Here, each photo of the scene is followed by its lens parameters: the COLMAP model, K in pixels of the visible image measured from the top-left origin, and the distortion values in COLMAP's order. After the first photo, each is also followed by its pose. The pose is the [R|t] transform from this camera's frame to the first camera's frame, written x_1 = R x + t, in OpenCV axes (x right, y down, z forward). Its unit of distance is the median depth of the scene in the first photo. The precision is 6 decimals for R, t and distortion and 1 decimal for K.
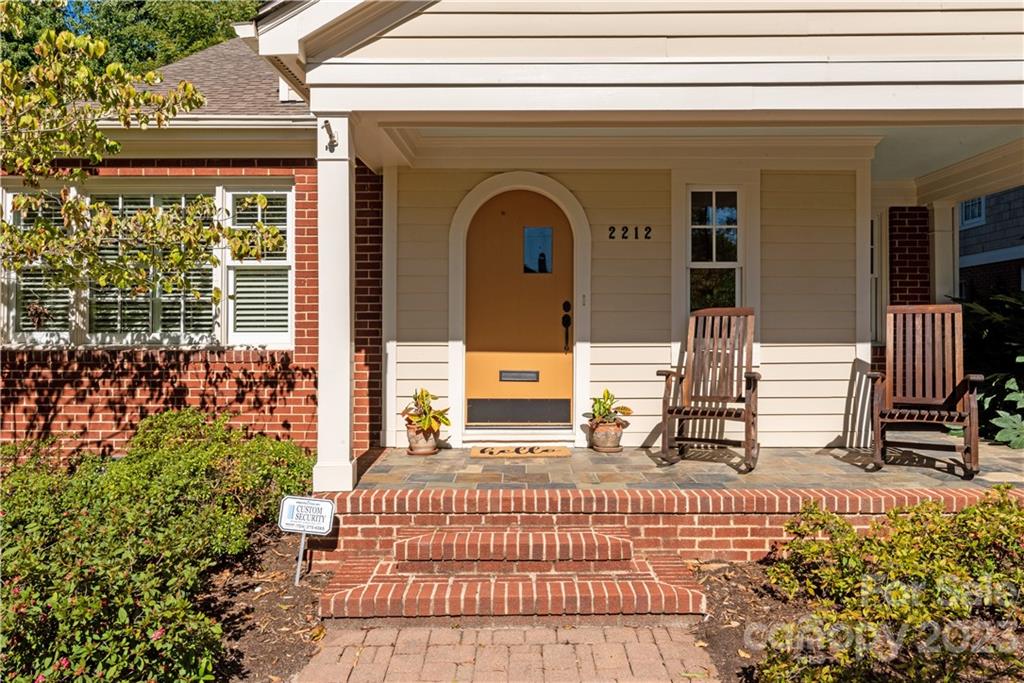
lens RADIAL K [[712.0, 0, 513.0], [0, 712.0, 318.0], [0, 0, 1]] dist [-0.004732, -0.001942]
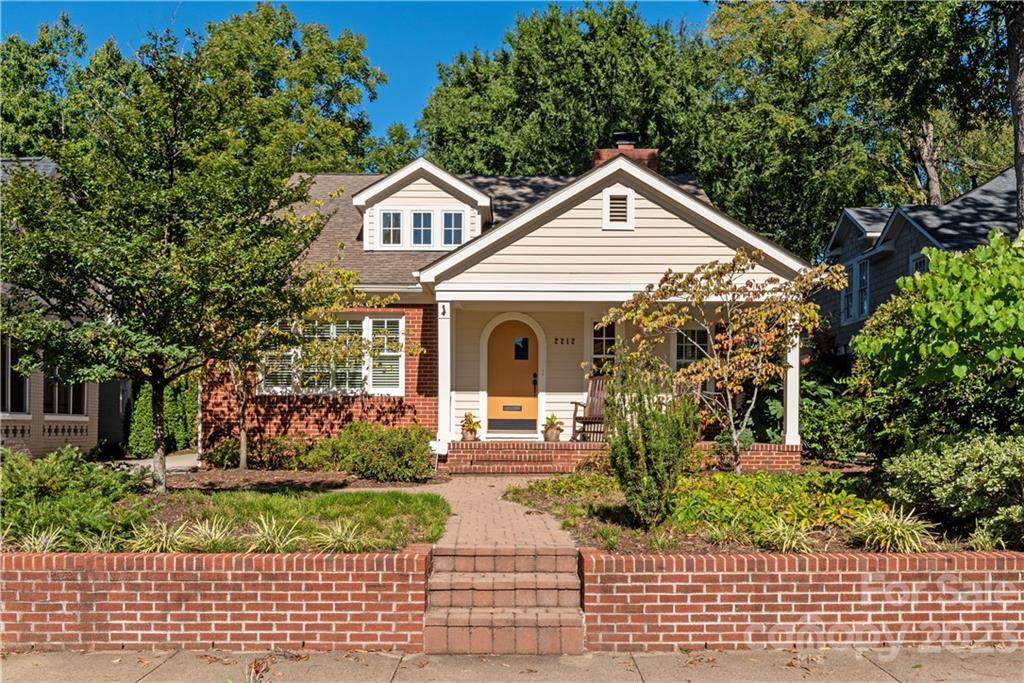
lens RADIAL K [[887.1, 0, 512.0], [0, 887.1, 341.5], [0, 0, 1]] dist [-0.003499, -0.000798]
pose [[0.999745, 0.006385, 0.021642, -0.050219], [-0.004901, 0.997679, -0.067918, 0.061605], [-0.022025, 0.067795, 0.997456, -1.621698]]
